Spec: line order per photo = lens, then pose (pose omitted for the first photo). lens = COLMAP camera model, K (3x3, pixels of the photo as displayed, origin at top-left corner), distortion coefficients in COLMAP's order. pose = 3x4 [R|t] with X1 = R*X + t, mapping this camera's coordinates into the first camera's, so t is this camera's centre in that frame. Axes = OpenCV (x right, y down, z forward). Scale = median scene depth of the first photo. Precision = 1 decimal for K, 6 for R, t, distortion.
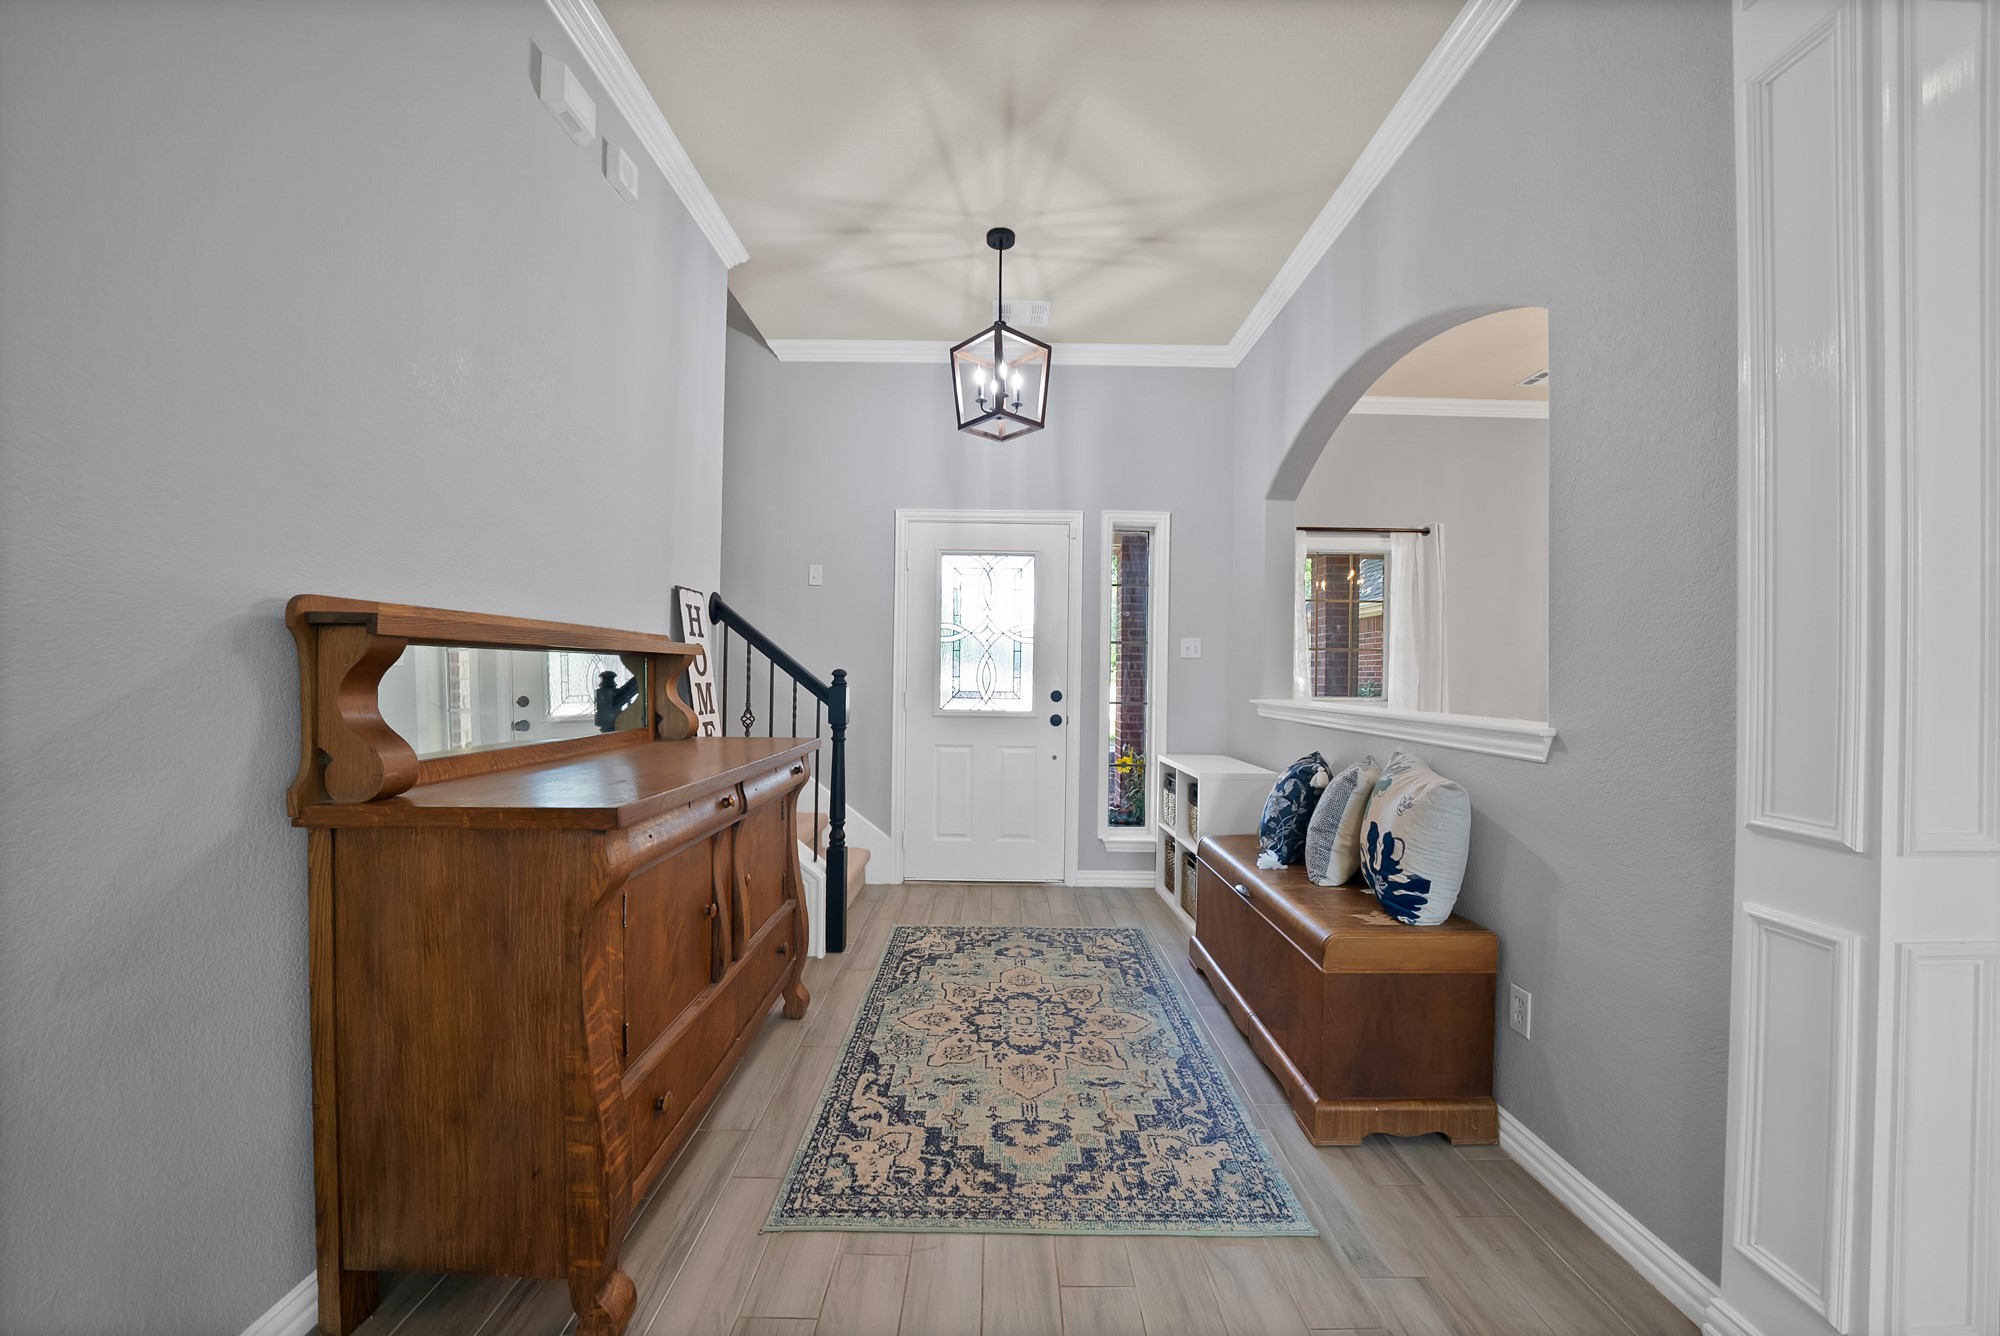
lens RADIAL K [[718.9, 0, 1000.8], [0, 718.9, 675.2], [0, 0, 1]] dist [-0.027626, 0.002405]
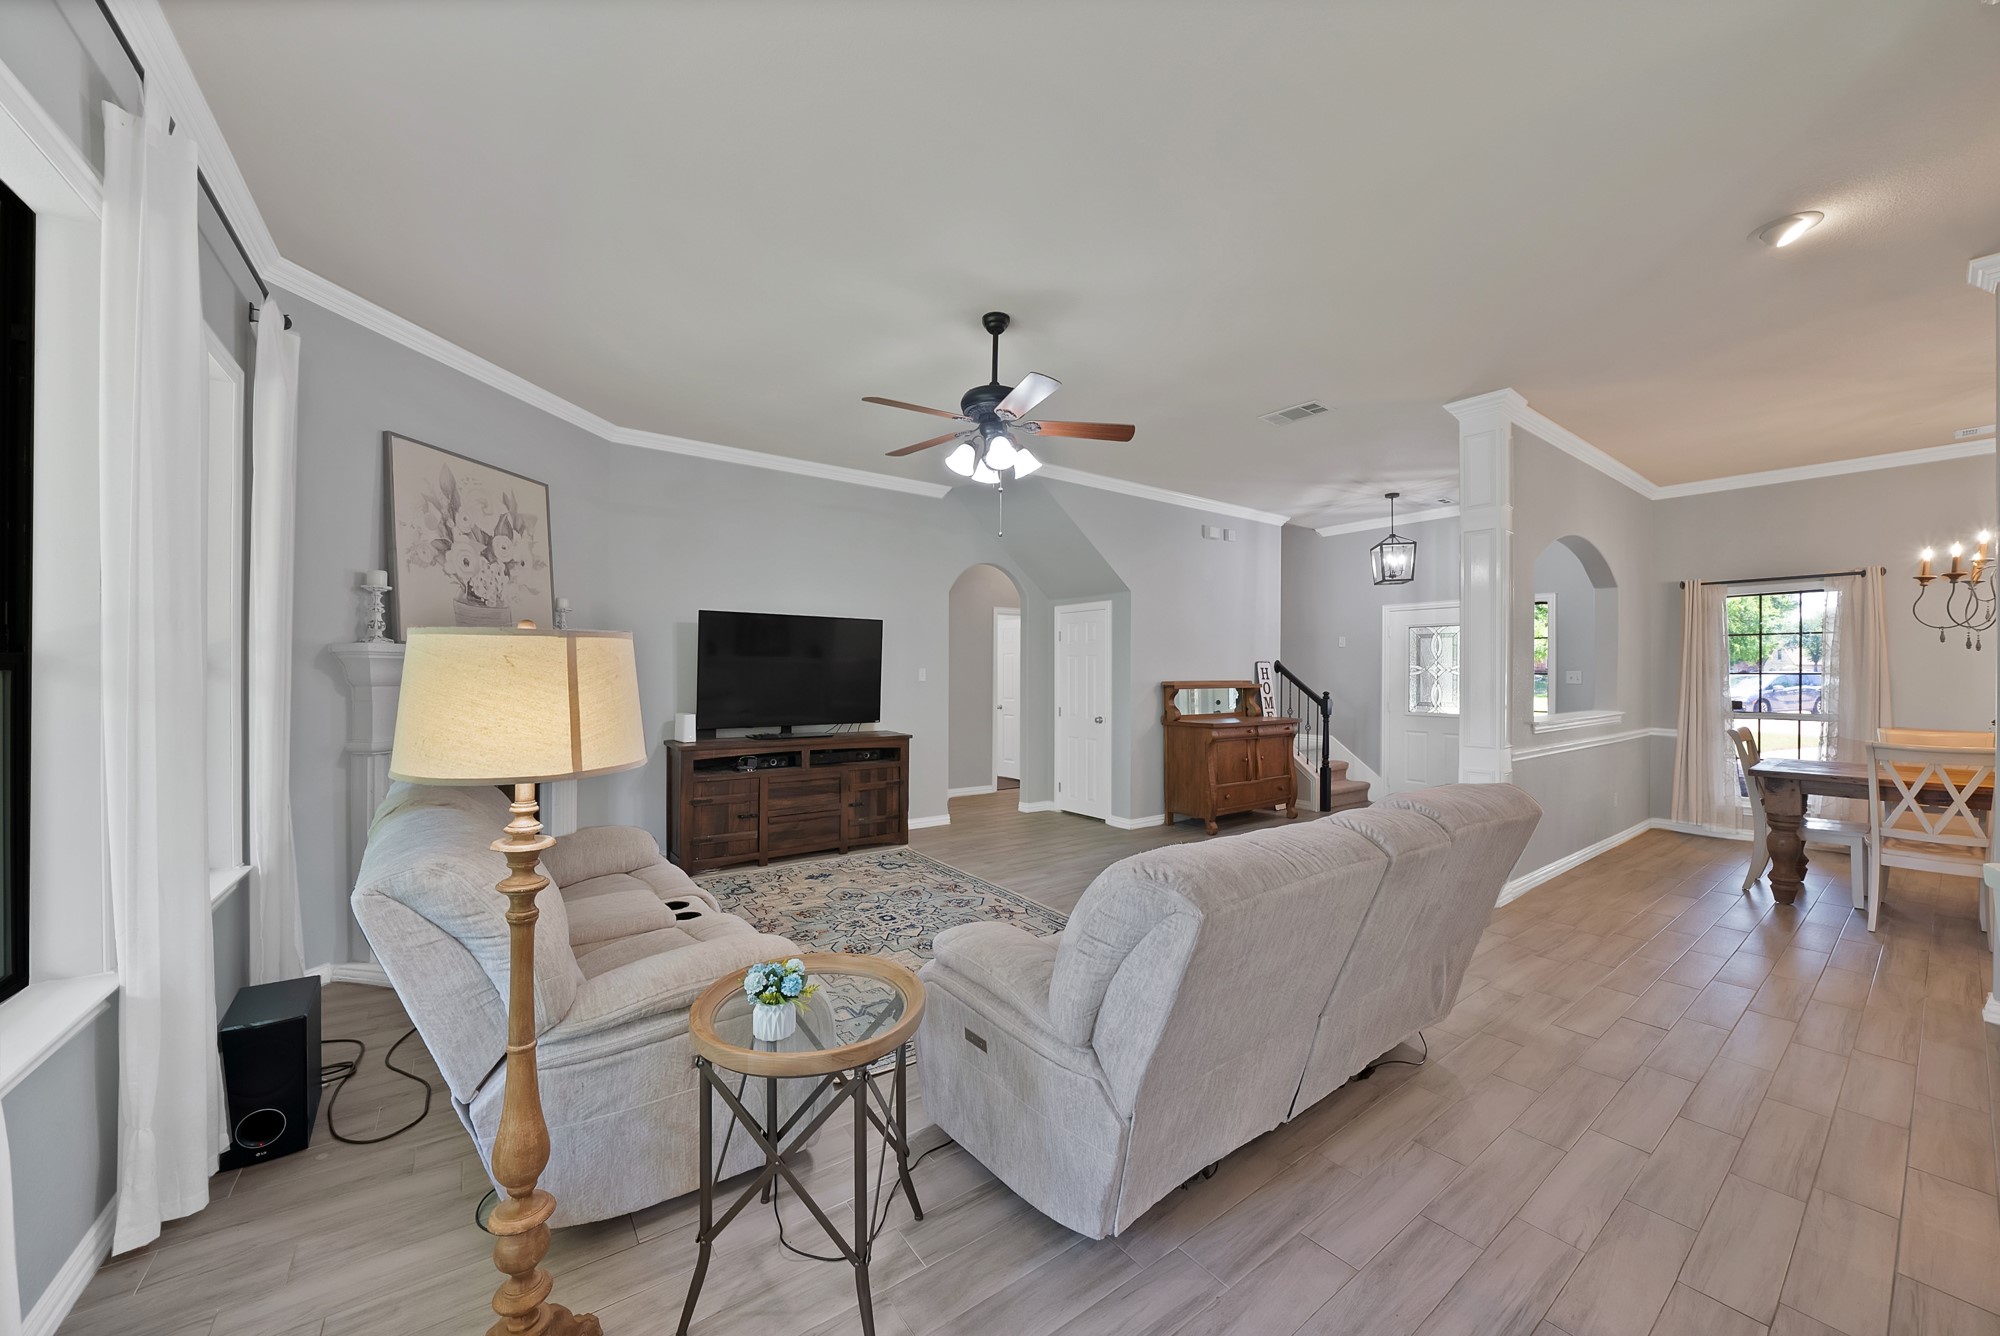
lens RADIAL K [[718.9, 0, 994.5], [0, 718.9, 665.8], [0, 0, 1]] dist [-0.027626, 0.002405]
pose [[0.586310, -0.018801, -0.809868, 1.052902], [0.003912, 0.999785, -0.020378, -0.050177], [0.810077, 0.008780, 0.586258, -1.276158]]
